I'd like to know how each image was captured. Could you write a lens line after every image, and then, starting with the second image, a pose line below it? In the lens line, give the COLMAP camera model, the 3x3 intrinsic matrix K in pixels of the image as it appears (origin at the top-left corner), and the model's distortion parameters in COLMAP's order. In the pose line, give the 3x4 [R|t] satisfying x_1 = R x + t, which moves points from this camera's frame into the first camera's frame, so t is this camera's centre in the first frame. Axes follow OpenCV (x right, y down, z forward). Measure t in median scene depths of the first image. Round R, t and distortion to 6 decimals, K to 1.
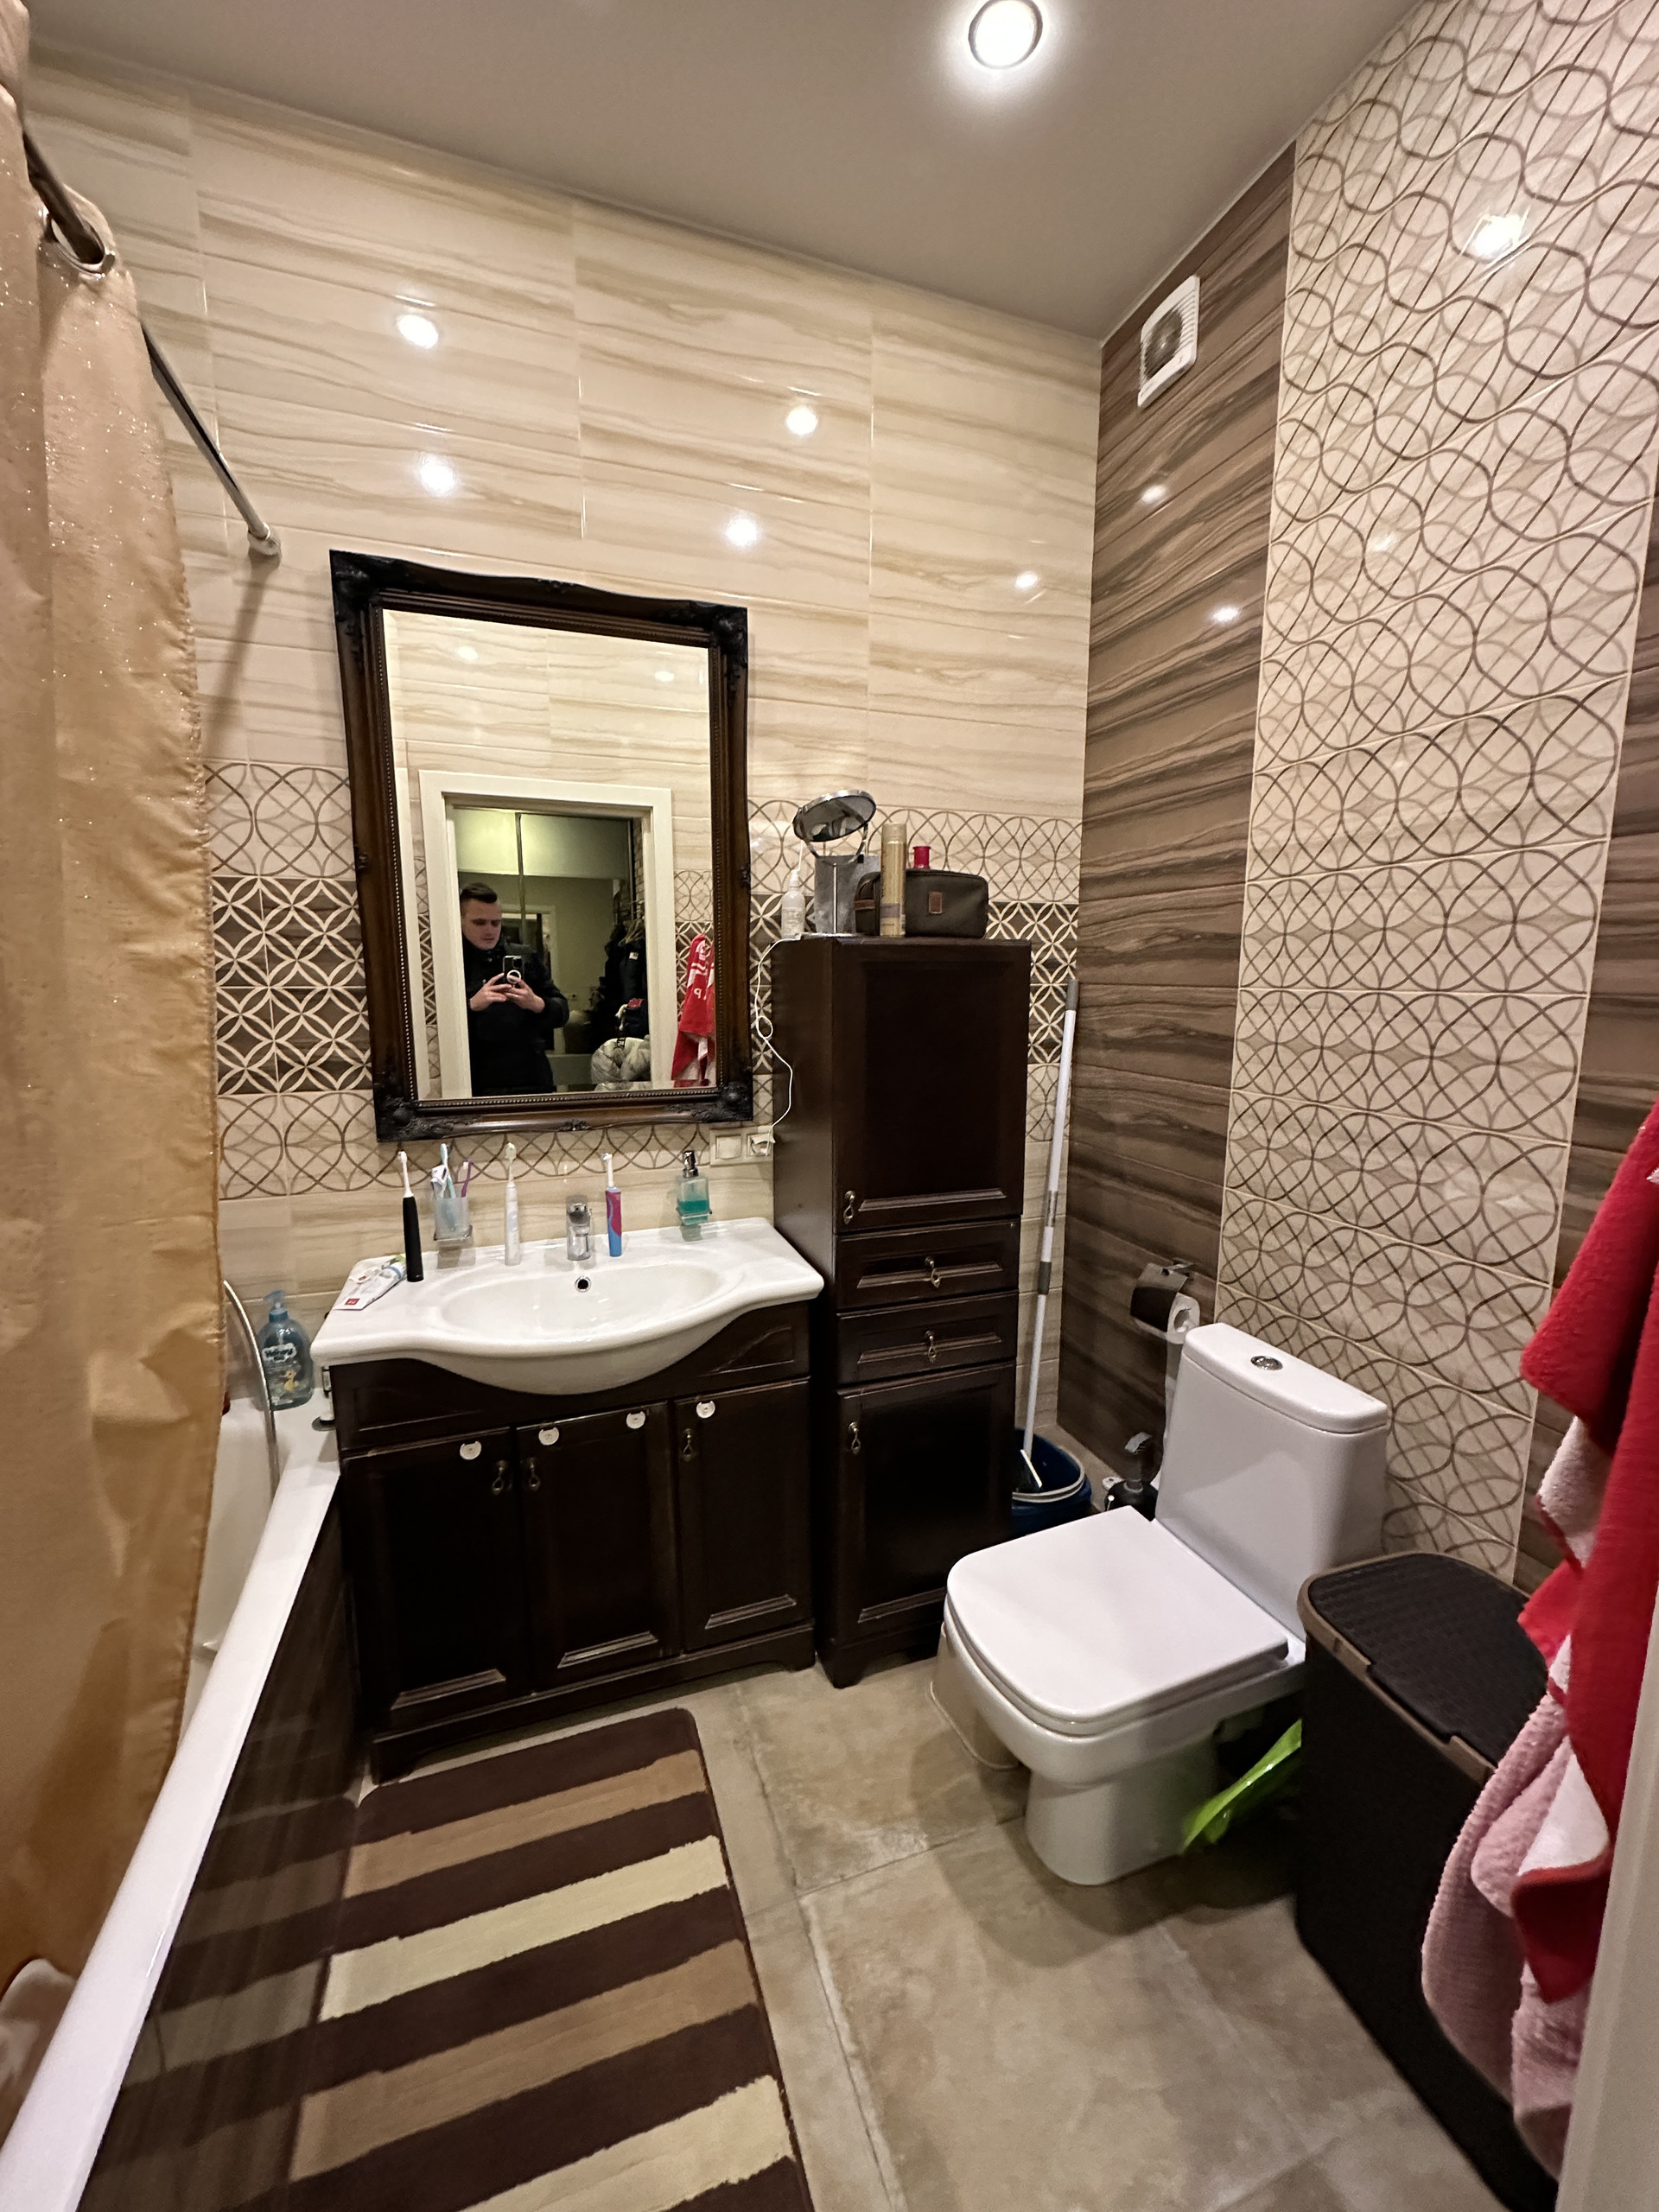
lens RADIAL K [[880.4, 0, 827.2], [0, 880.4, 1105.4], [0, 0, 1]] dist [-0.001991, 0.000073]
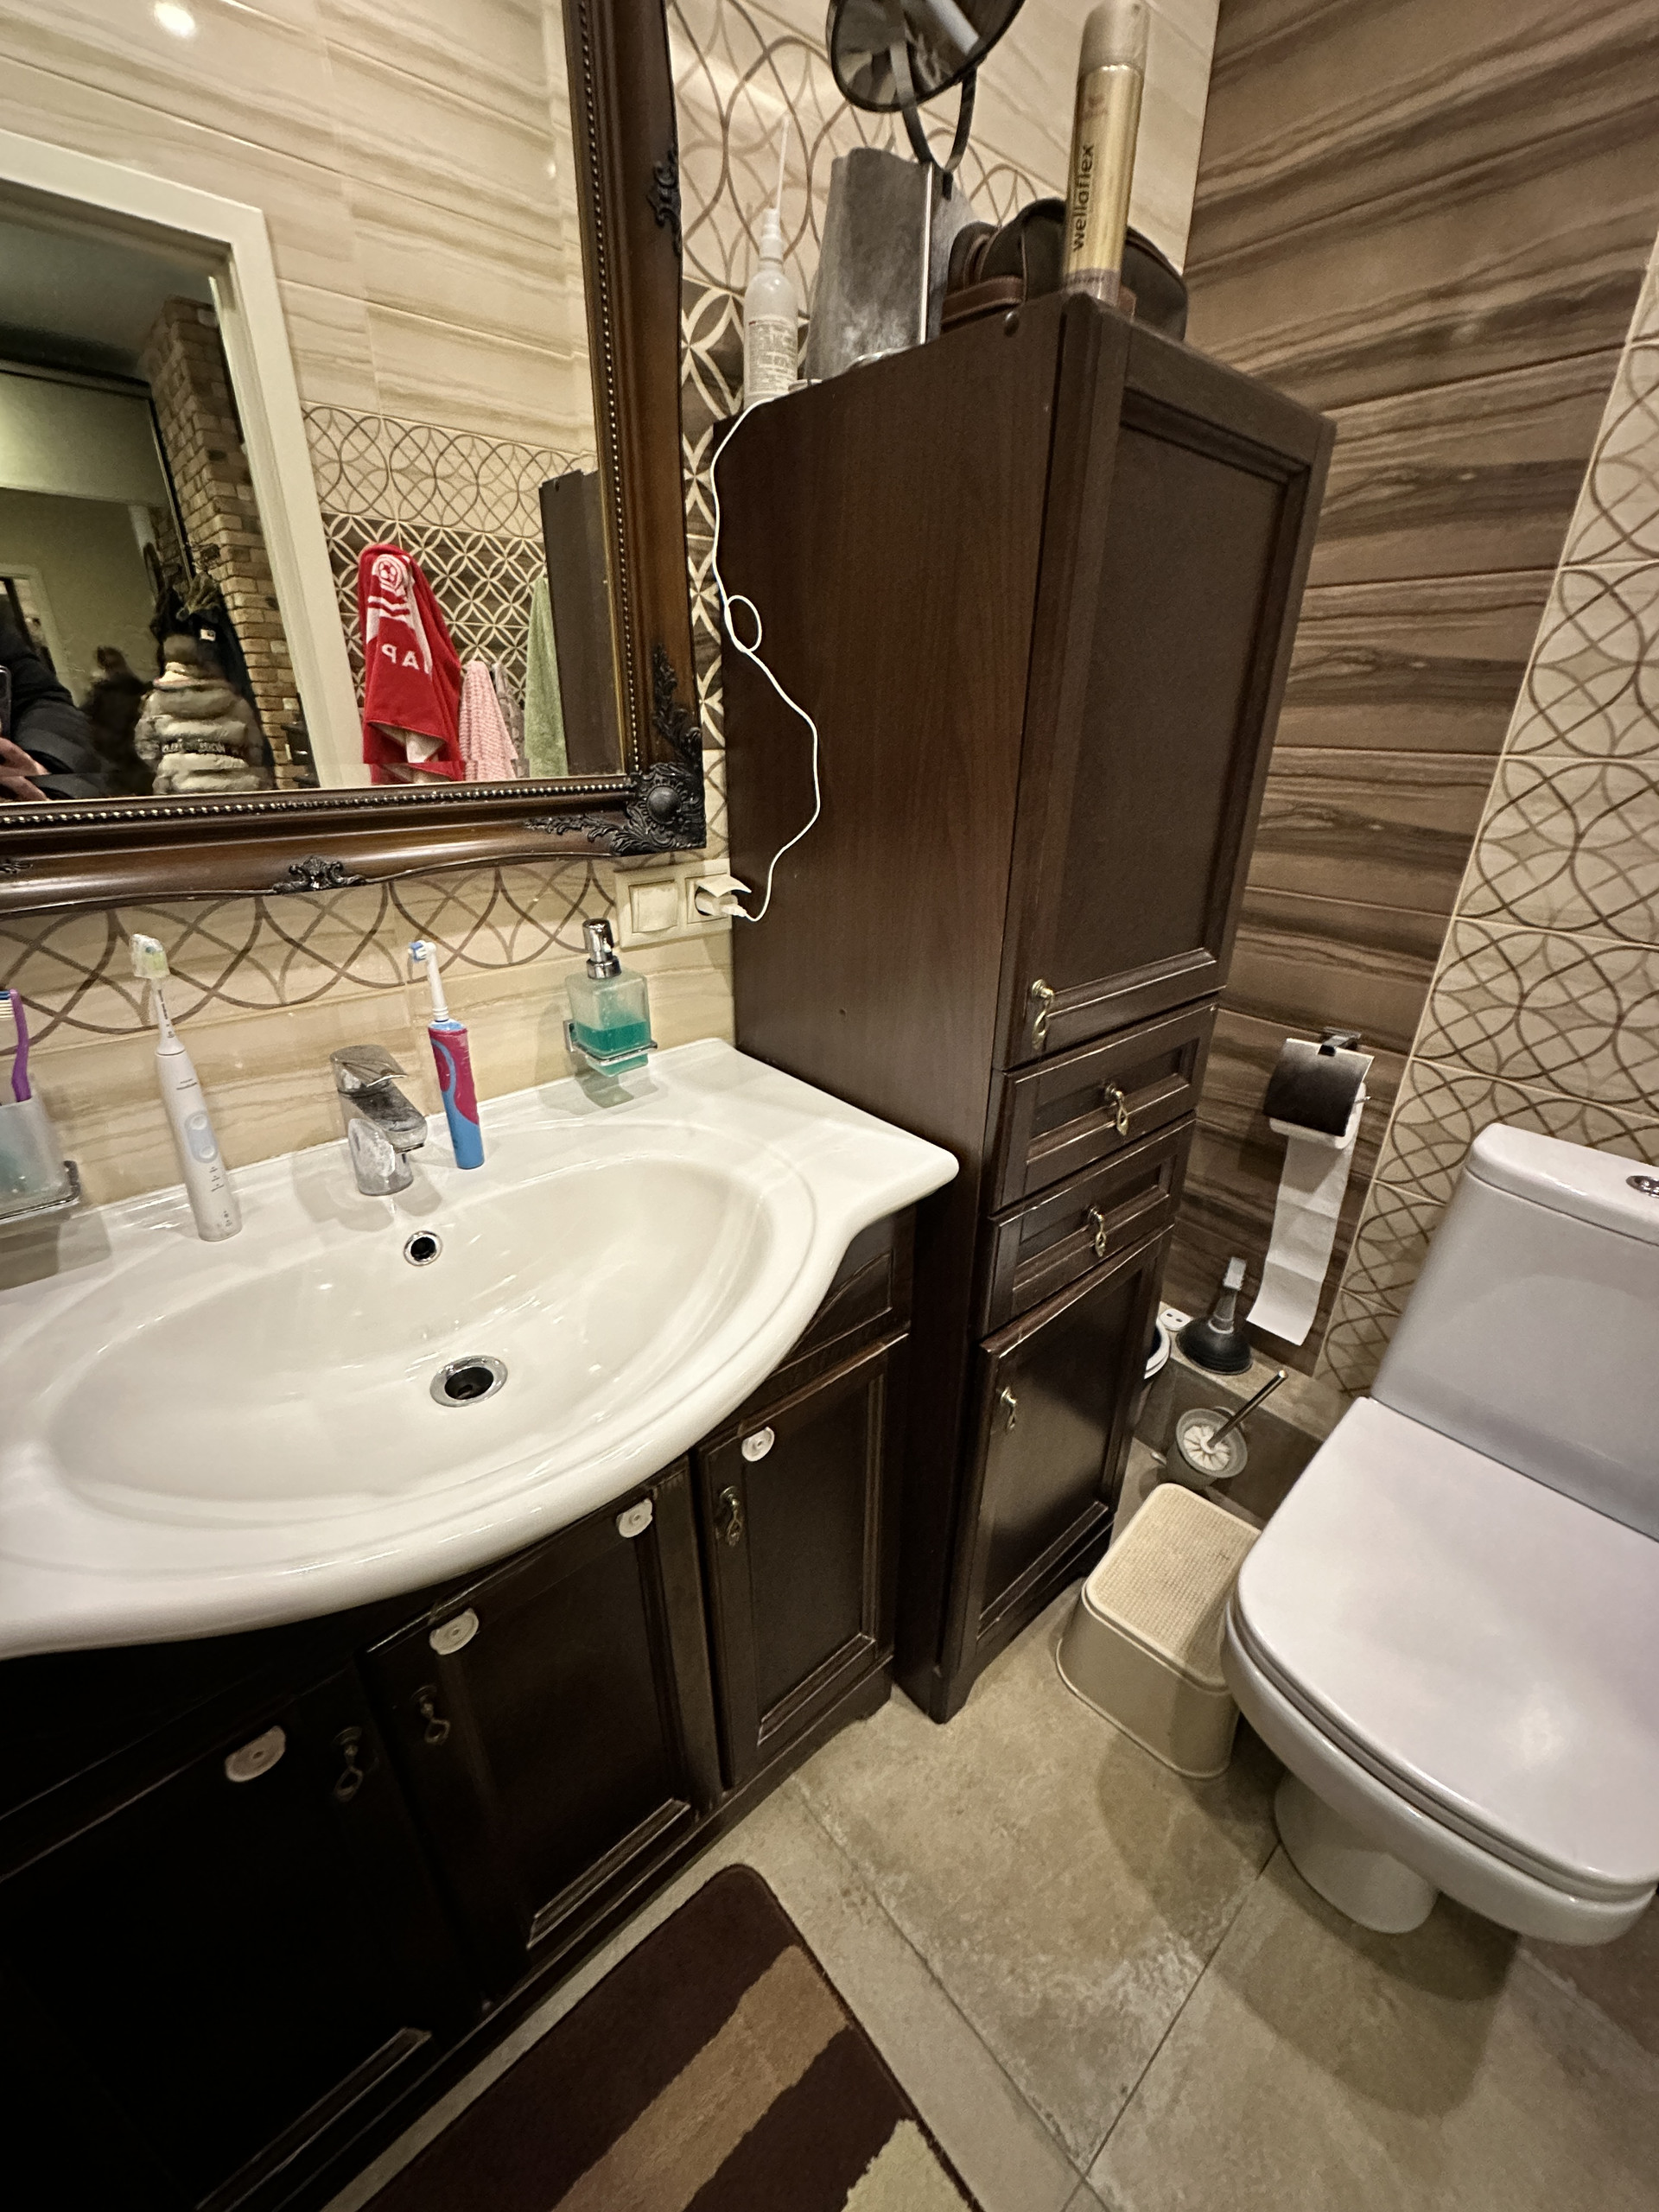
lens RADIAL K [[880.4, 0, 827.2], [0, 880.4, 1105.4], [0, 0, 1]] dist [-0.001991, 0.000073]
pose [[0.929989, -0.144272, 0.338093, -0.219573], [0.045614, 0.957944, 0.283307, 0.019891], [-0.364747, -0.248050, 0.897458, 0.531785]]
